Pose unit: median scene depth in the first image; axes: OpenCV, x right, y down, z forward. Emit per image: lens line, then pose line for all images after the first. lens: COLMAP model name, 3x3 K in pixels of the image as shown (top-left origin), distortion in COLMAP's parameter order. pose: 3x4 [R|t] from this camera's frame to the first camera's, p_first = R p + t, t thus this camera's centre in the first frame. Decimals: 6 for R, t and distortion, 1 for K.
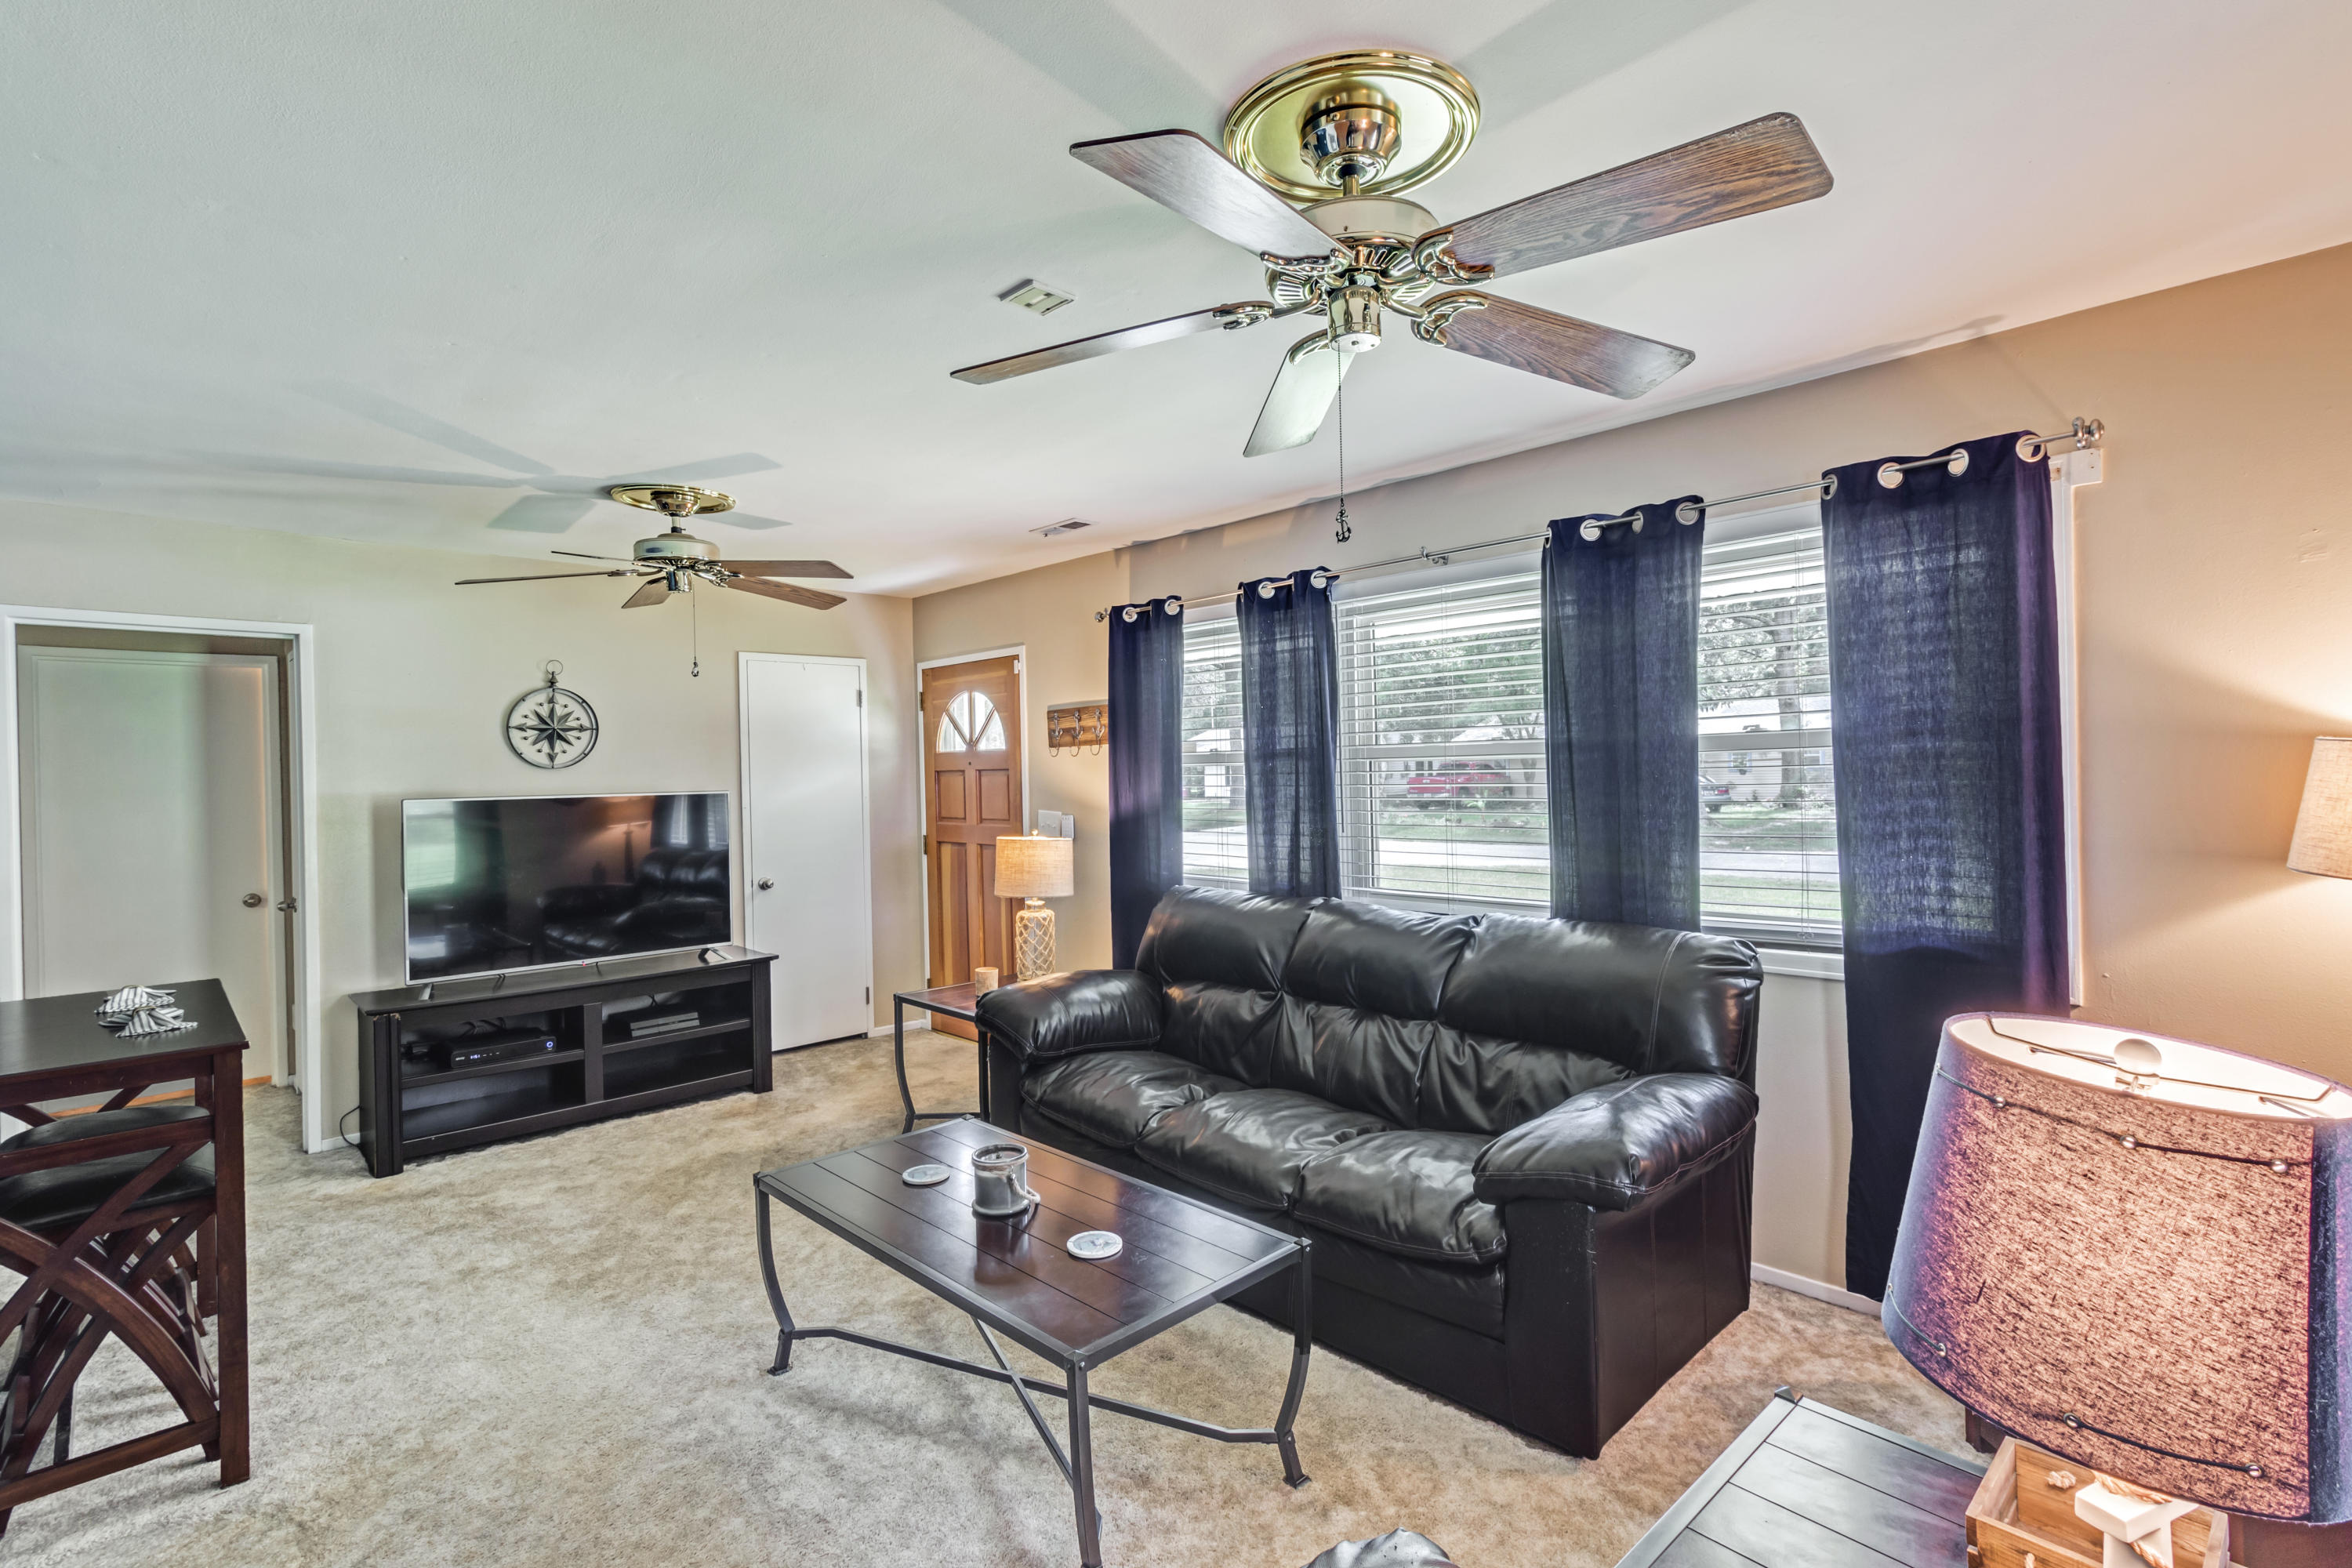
lens RADIAL K [[1090.7, 0, 1161.1], [0, 1090.7, 780.9], [0, 0, 1]] dist [0.003177, 0.000315]
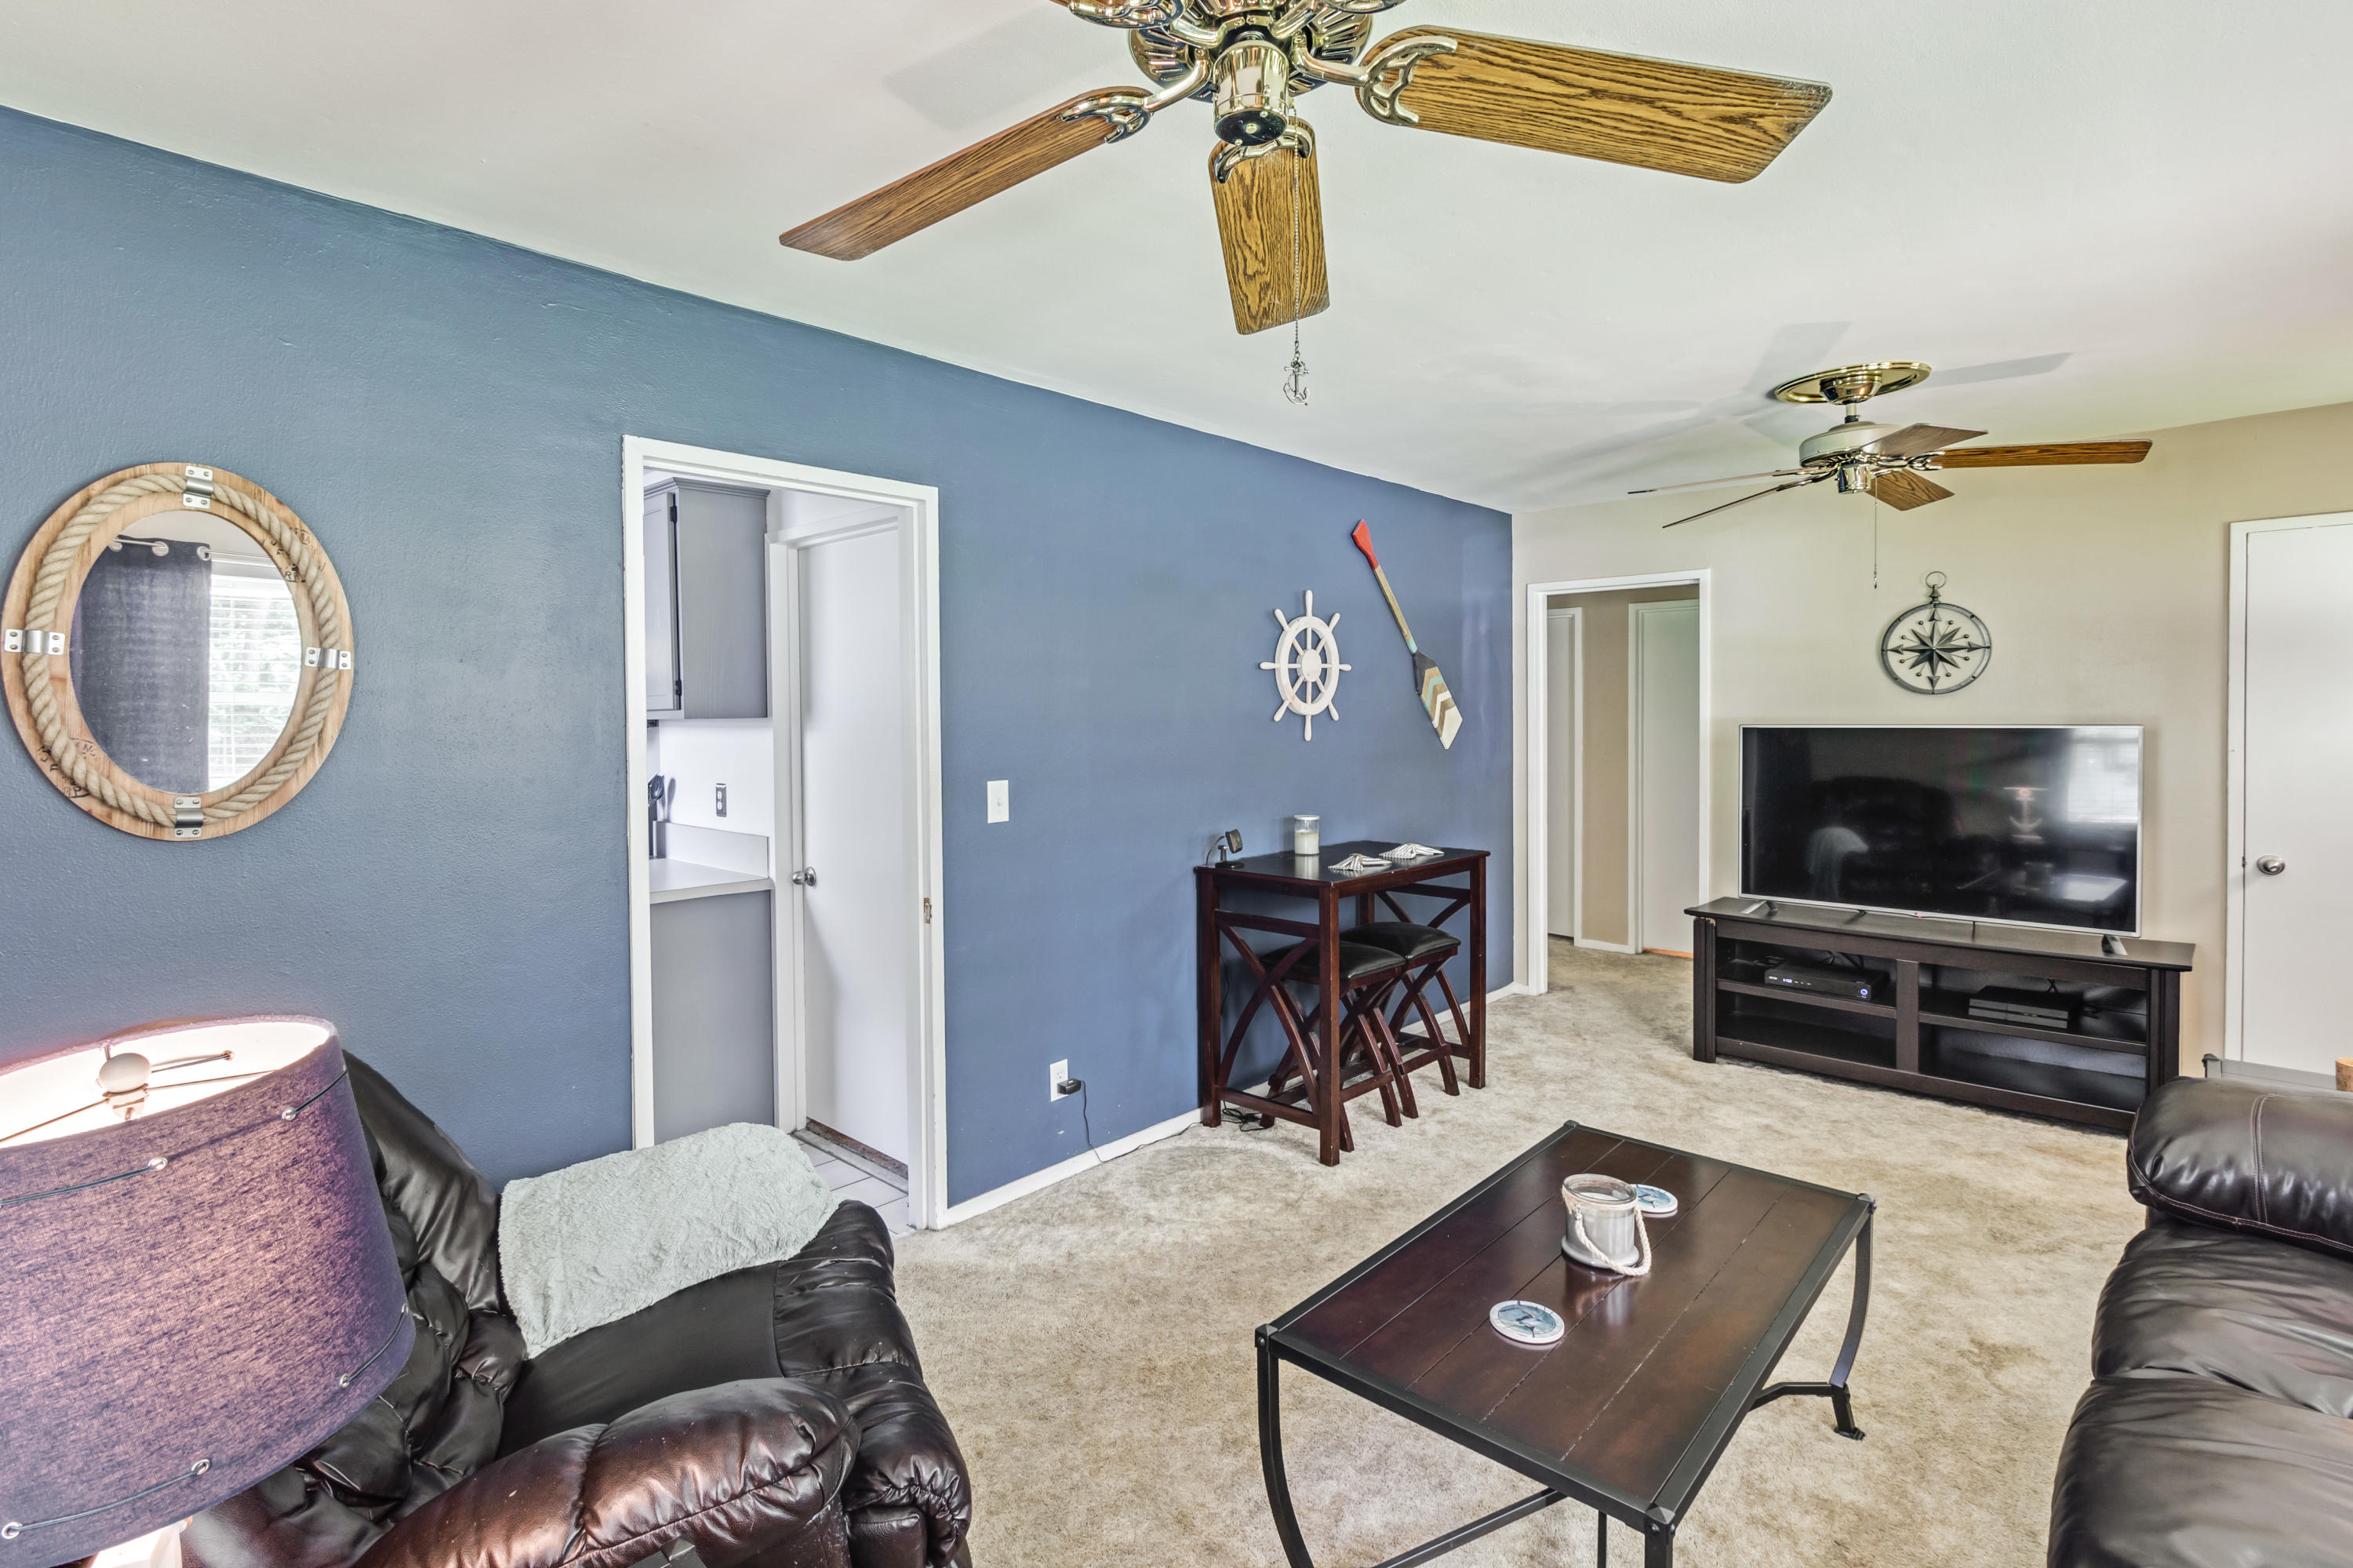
lens RADIAL K [[1091.2, 0, 1138.5], [0, 1091.2, 737.1], [0, 0, 1]] dist [0.003177, 0.000315]
pose [[0.048110, 0.040921, -0.998003, 0.329407], [-0.004100, 0.999160, 0.040770, -0.010891], [0.998834, 0.002130, 0.048237, 0.334311]]
